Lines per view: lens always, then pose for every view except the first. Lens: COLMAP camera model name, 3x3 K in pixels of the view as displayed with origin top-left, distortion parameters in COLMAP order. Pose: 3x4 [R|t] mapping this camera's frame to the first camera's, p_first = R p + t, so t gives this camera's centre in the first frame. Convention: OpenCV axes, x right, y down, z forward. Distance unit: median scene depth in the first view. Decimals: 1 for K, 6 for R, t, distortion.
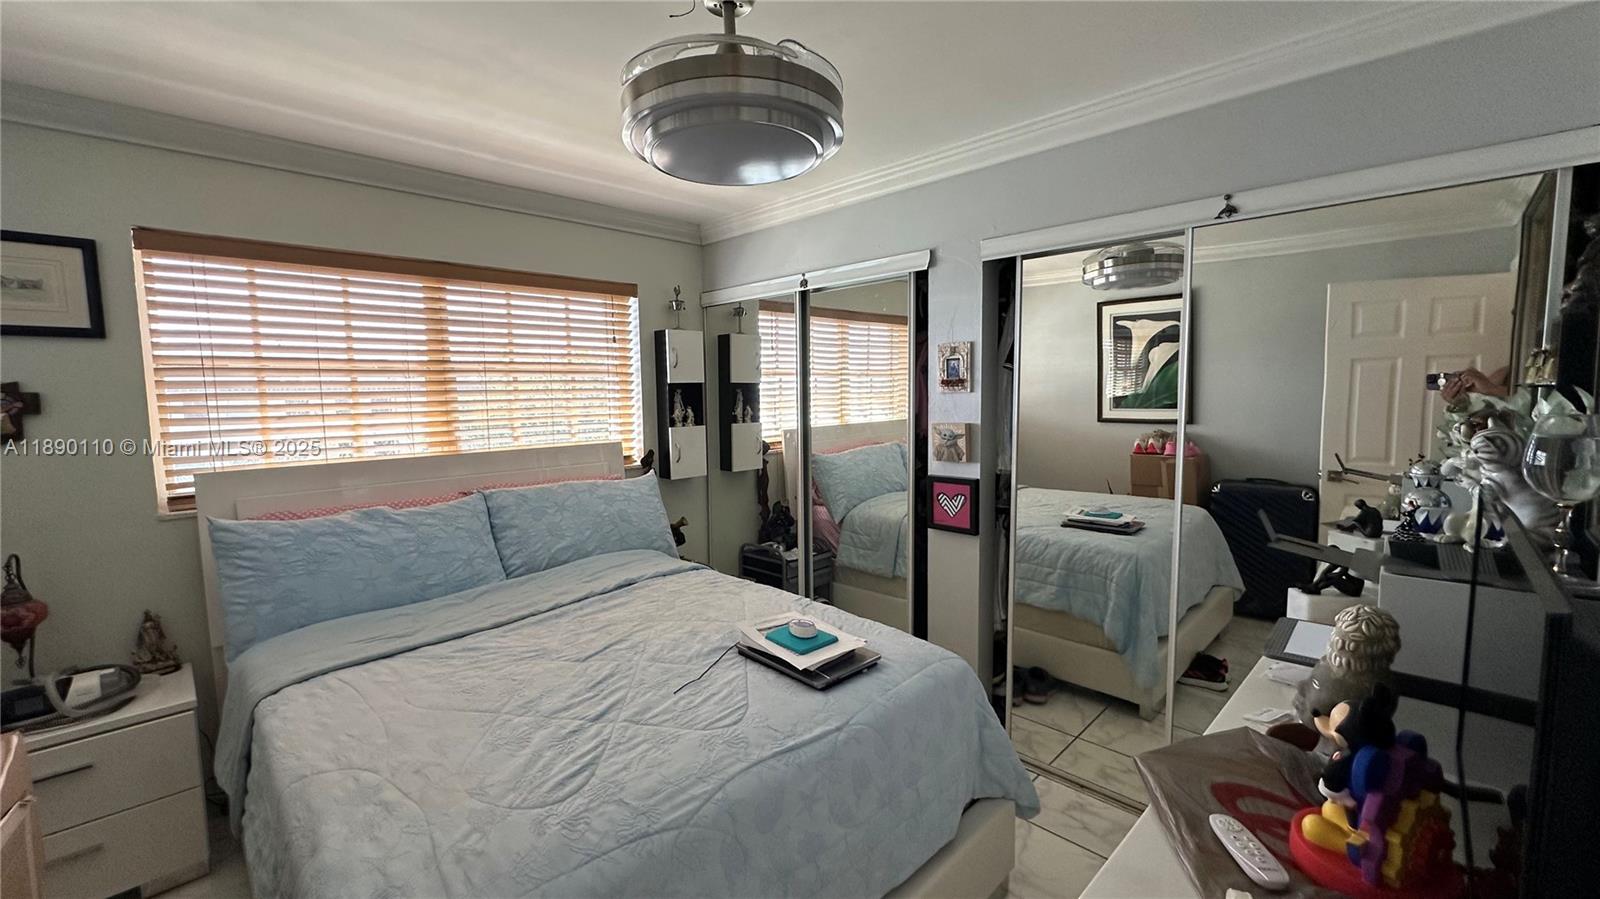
lens RADIAL K [[640.7, 0, 800.0], [0, 640.7, 449.5], [0, 0, 1]] dist [-0.002799, 0.000879]
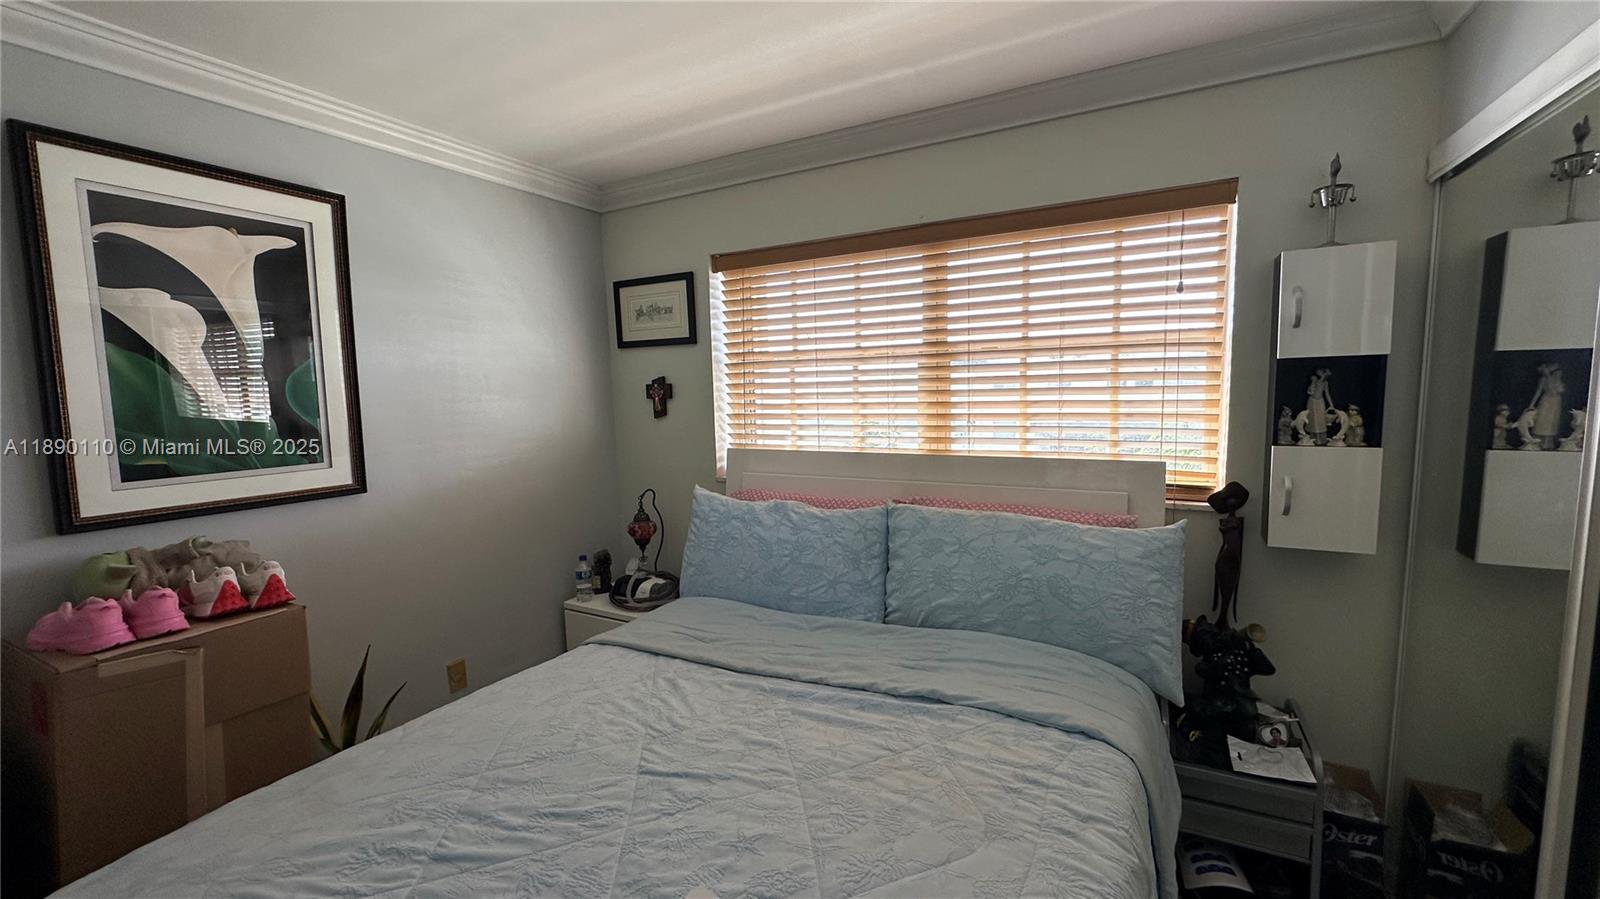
lens RADIAL K [[640.7, 0, 800.0], [0, 640.7, 449.5], [0, 0, 1]] dist [-0.002799, 0.000879]
pose [[0.279328, 0.108824, -0.954009, 0.251945], [-0.066862, 0.993350, 0.093735, -0.075879], [0.957865, 0.037604, 0.284747, 0.685838]]
